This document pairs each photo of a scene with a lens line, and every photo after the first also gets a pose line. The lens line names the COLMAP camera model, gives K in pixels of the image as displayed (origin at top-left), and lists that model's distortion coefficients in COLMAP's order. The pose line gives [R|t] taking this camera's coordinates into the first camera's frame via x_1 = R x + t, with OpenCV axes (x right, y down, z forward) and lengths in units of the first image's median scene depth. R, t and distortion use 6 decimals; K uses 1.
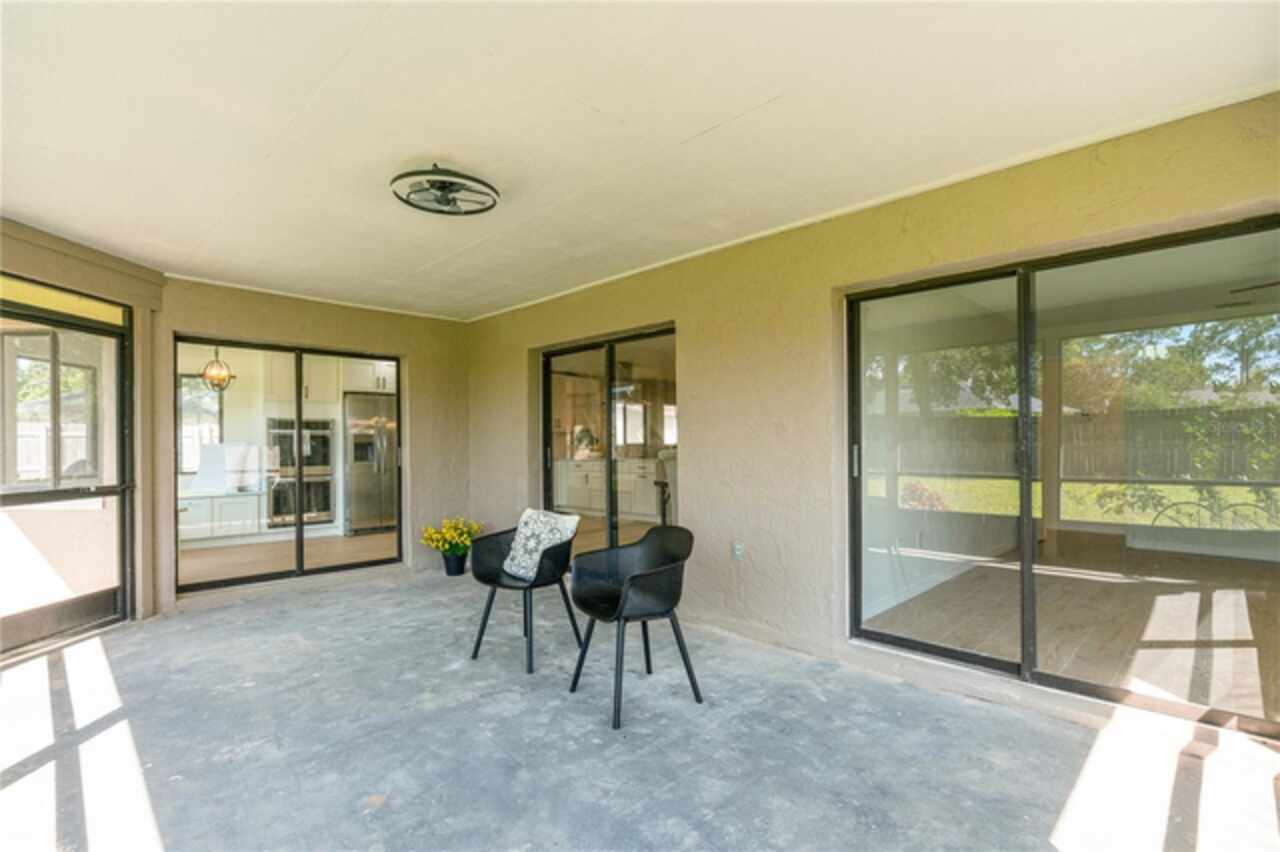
lens RADIAL K [[601.6, 0, 642.7], [0, 601.6, 442.8], [0, 0, 1]] dist [0.000803, 0.000313]
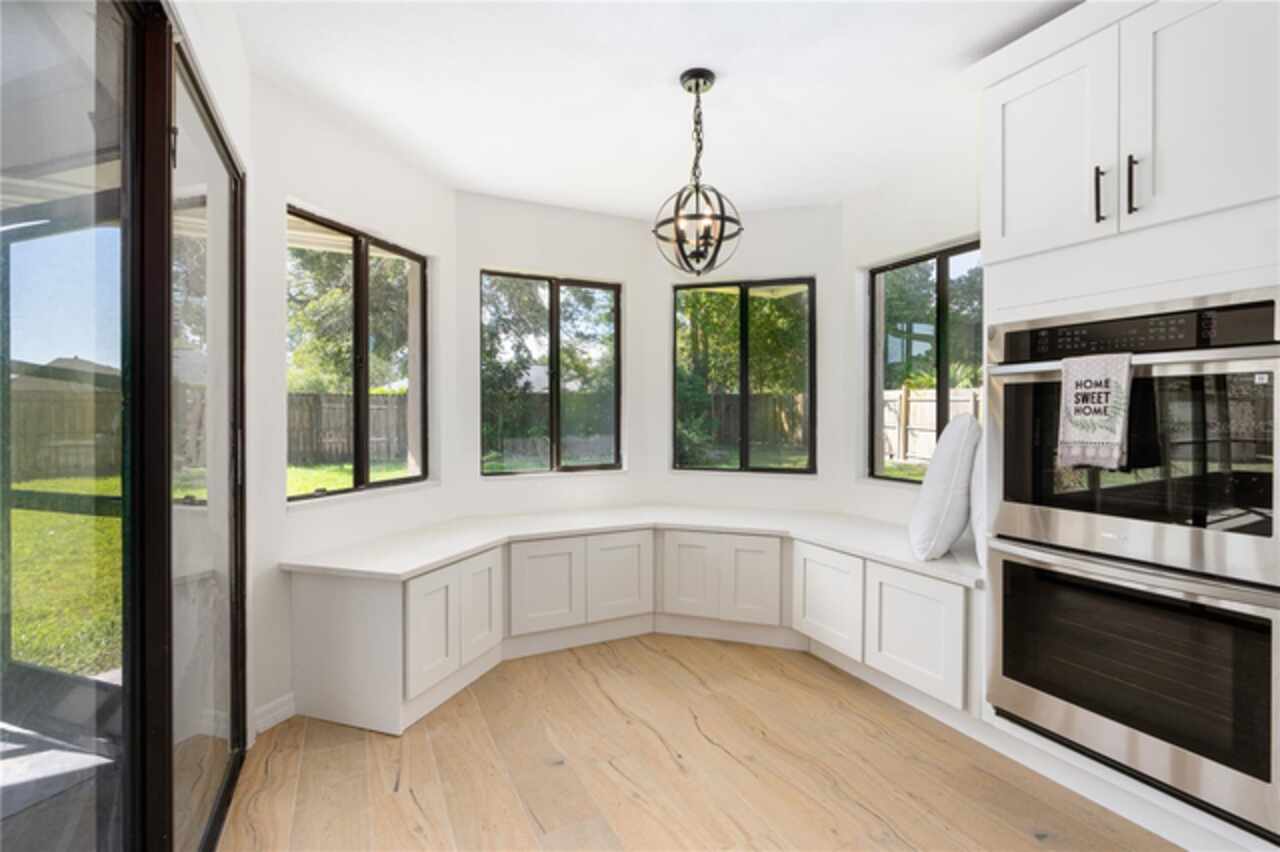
lens RADIAL K [[581.6, 0, 640.0], [0, 581.6, 426.0], [0, 0, 1]] dist [-0.000010, 0.000500]
pose [[-0.330801, 0.014073, -0.943596, -0.305229], [0.006267, 0.999900, 0.012716, 0.001184], [0.943680, -0.001707, -0.330856, 0.928404]]
